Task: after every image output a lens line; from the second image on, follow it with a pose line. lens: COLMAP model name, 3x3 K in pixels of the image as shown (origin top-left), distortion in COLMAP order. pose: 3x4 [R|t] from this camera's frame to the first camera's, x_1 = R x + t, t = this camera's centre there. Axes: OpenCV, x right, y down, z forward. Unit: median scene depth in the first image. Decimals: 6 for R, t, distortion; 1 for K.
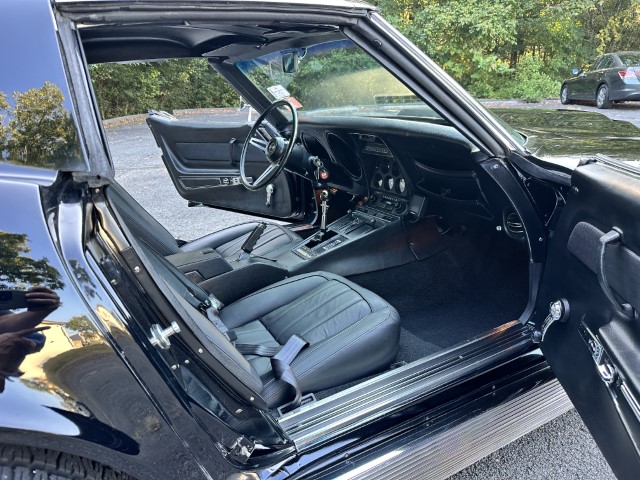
lens RADIAL K [[455.0, 0, 325.9], [0, 455.0, 239.0], [0, 0, 1]] dist [0.036949, -0.062741]
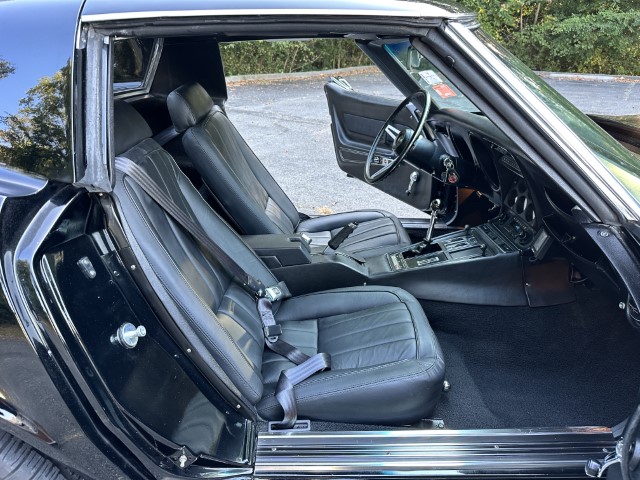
lens RADIAL K [[455.7, 0, 320.0], [0, 455.7, 240.0], [0, 0, 1]] dist [0.004532, -0.004491]
pose [[0.877800, 0.242183, -0.413297, 0.229919], [-0.202946, 0.969545, 0.137095, -0.132007], [0.433913, -0.036465, 0.900217, 0.116339]]
